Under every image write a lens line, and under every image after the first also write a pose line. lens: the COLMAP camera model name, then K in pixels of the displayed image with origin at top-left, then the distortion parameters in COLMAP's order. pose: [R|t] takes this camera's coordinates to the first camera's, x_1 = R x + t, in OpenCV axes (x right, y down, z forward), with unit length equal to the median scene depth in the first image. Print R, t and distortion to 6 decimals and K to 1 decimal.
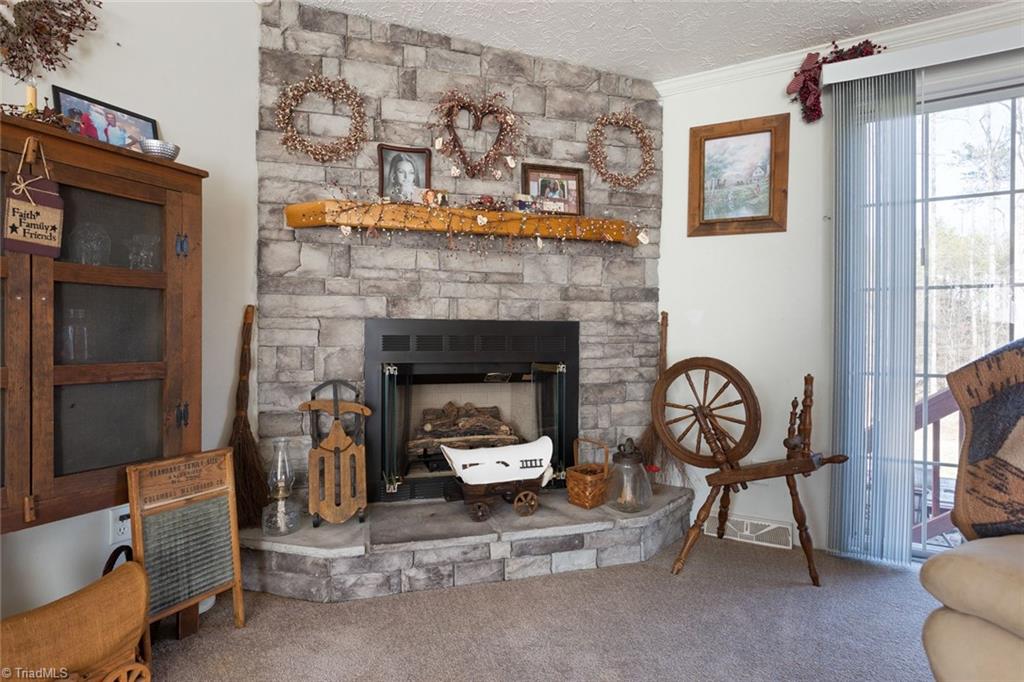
lens RADIAL K [[521.0, 0, 512.0], [0, 521.0, 341.0], [0, 0, 1]] dist [-0.001354, 0.000159]
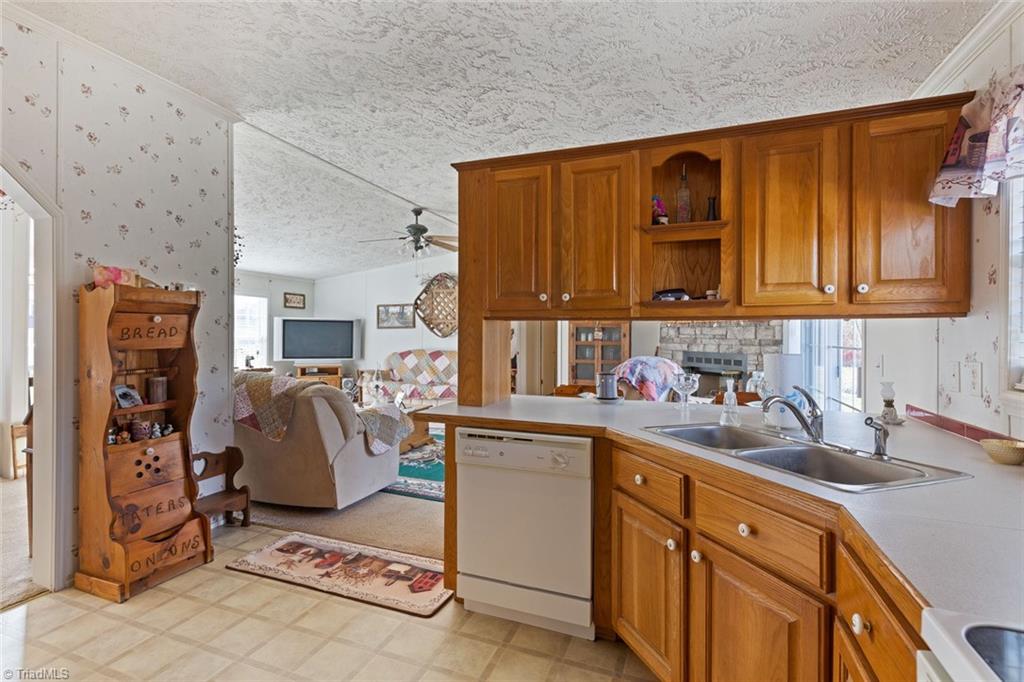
lens RADIAL K [[474.5, 0, 507.5], [0, 474.5, 333.8], [0, 0, 1]] dist [0.000436, -0.000022]
pose [[0.130906, -0.001498, -0.991394, 2.261622], [-0.015727, 0.999870, -0.003588, -0.112875], [0.991270, 0.016061, 0.130866, -0.374463]]
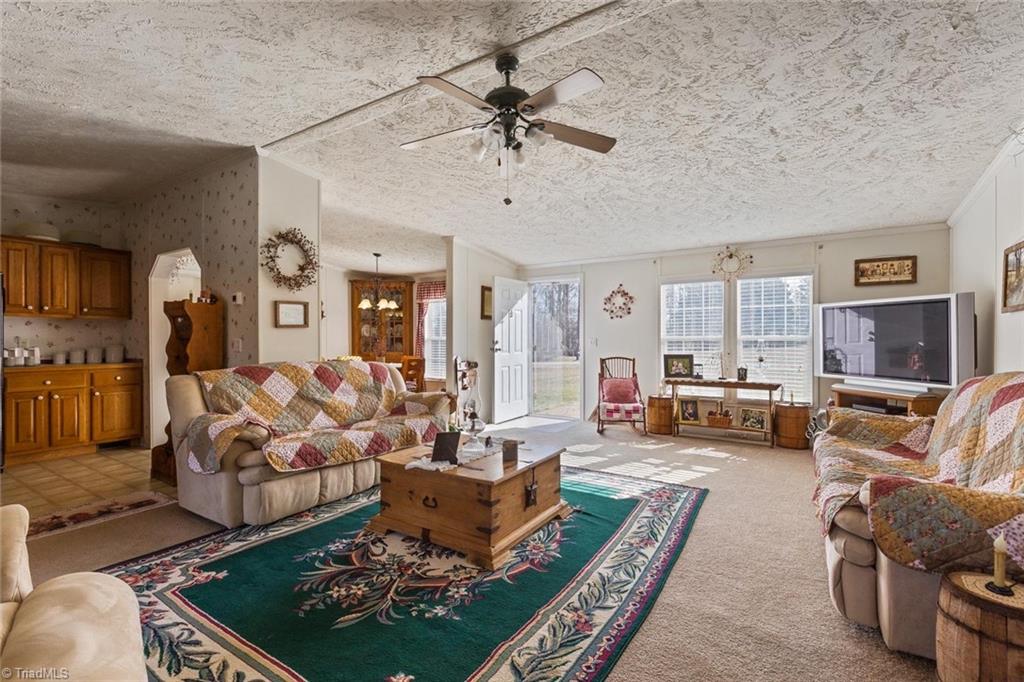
lens RADIAL K [[459.7, 0, 508.9], [0, 459.7, 341.5], [0, 0, 1]] dist [0.000553, -0.000463]
pose [[-0.997441, -0.002357, 0.071450, -0.110978], [-0.001148, 0.999856, 0.016953, -0.088819], [-0.071479, 0.016828, -0.997300, 0.523888]]
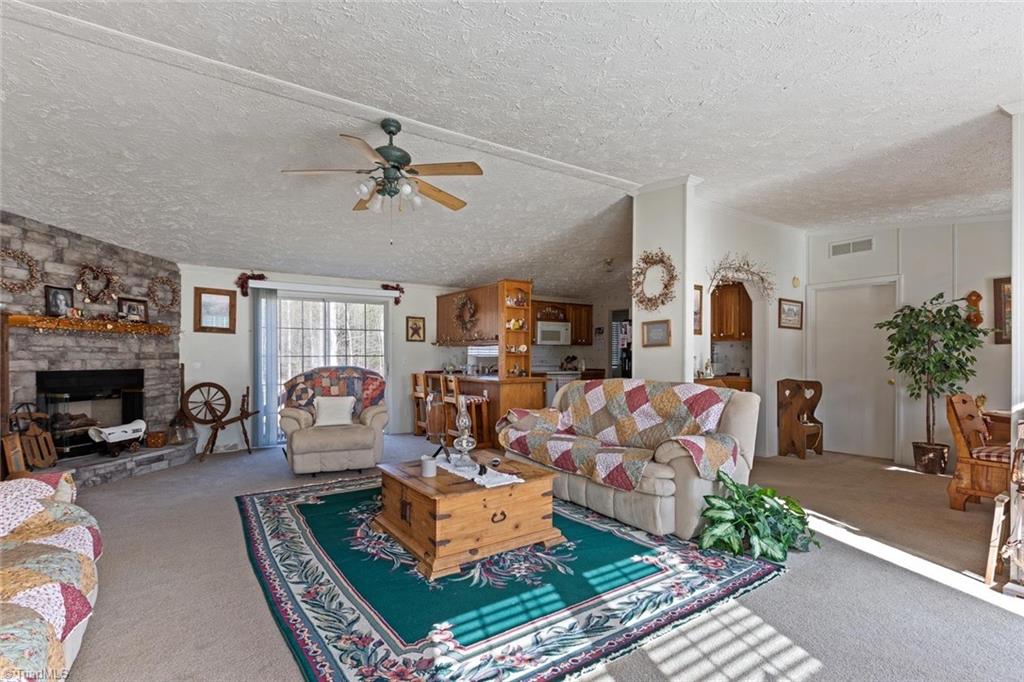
lens RADIAL K [[475.9, 0, 498.8], [0, 475.9, 359.9], [0, 0, 1]] dist [-0.001628, -0.000512]
pose [[0.462795, -0.007546, 0.886433, -1.029645], [0.009908, 0.999945, 0.003340, -0.072015], [-0.886410, 0.007238, 0.462845, -1.351971]]
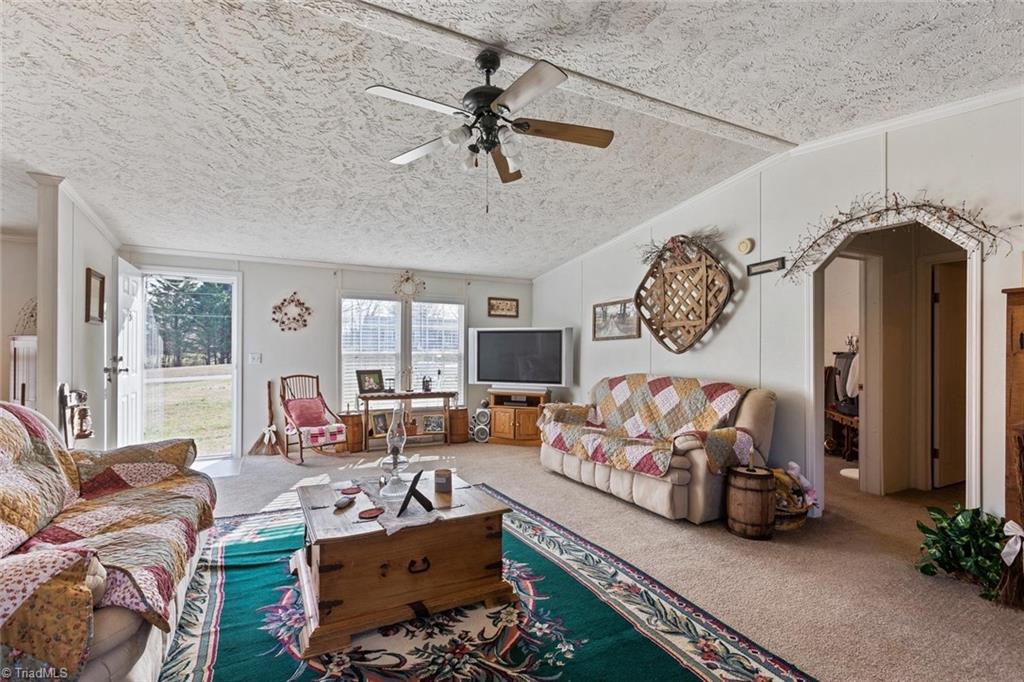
lens RADIAL K [[468.8, 0, 507.6], [0, 468.8, 355.9], [0, 0, 1]] dist [0.000105, 0.000061]
pose [[-0.561153, -0.002011, -0.827709, 0.758490], [-0.014637, 0.999865, 0.007494, -0.085070], [0.827582, 0.016320, -0.561107, 0.080420]]
